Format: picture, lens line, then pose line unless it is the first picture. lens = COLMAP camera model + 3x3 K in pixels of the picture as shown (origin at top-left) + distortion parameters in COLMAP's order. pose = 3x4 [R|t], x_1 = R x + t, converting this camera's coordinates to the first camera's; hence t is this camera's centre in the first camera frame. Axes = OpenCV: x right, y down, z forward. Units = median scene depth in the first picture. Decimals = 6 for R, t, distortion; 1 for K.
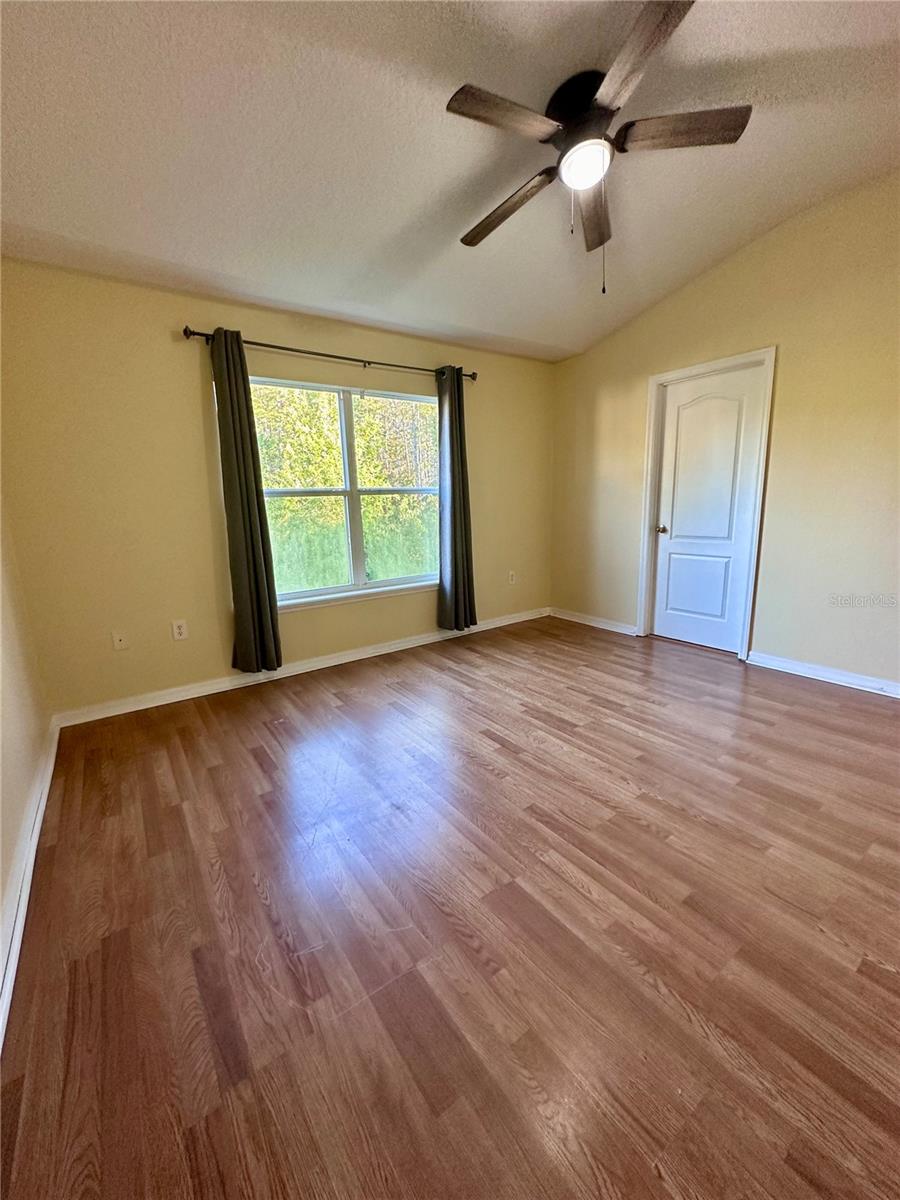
lens RADIAL K [[477.7, 0, 450.4], [0, 477.7, 599.9], [0, 0, 1]] dist [-0.003342, 0.001010]
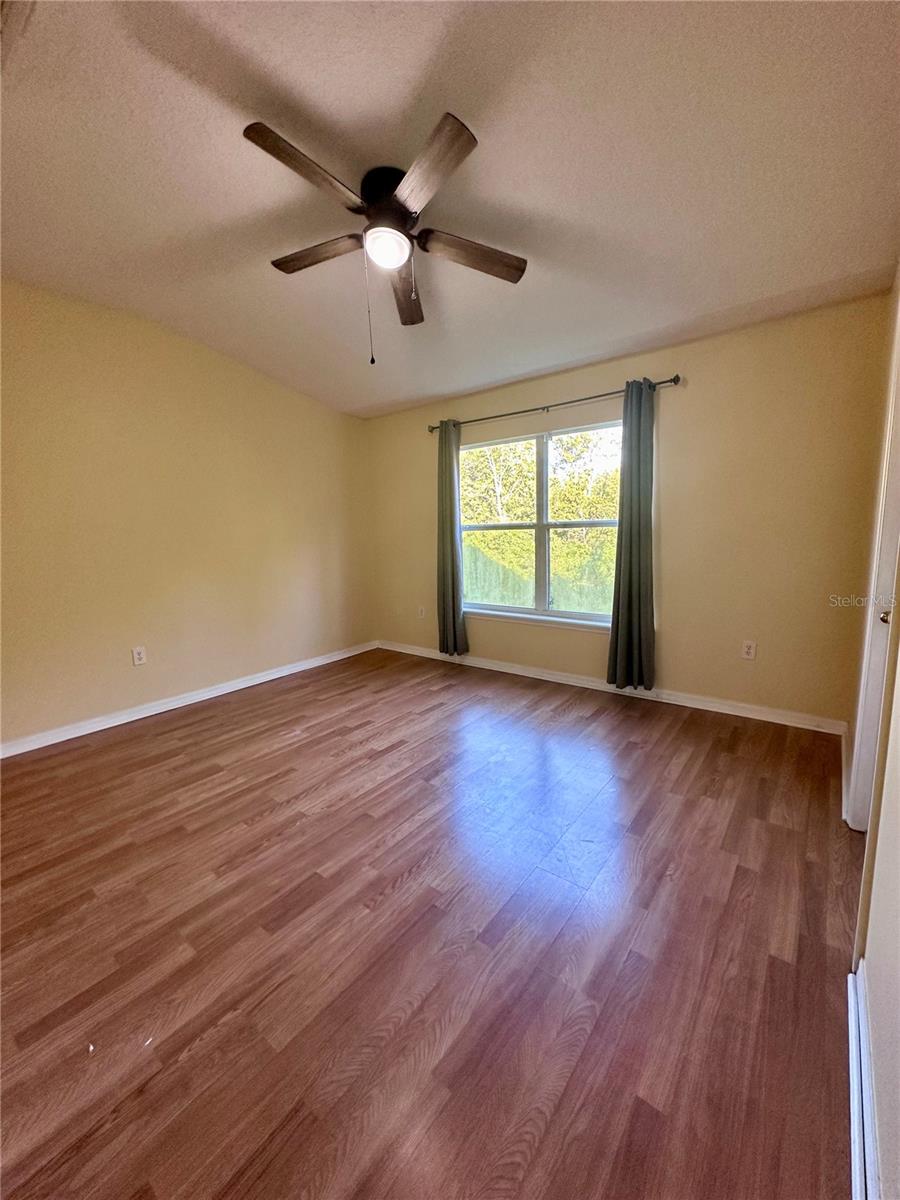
lens RADIAL K [[477.7, 0, 451.1], [0, 477.7, 600.9], [0, 0, 1]] dist [-0.003342, 0.001010]
pose [[0.272496, 0.166933, -0.947565, 1.041934], [-0.171250, 0.977524, 0.122964, -0.202421], [0.946794, 0.128763, 0.294959, 0.651045]]
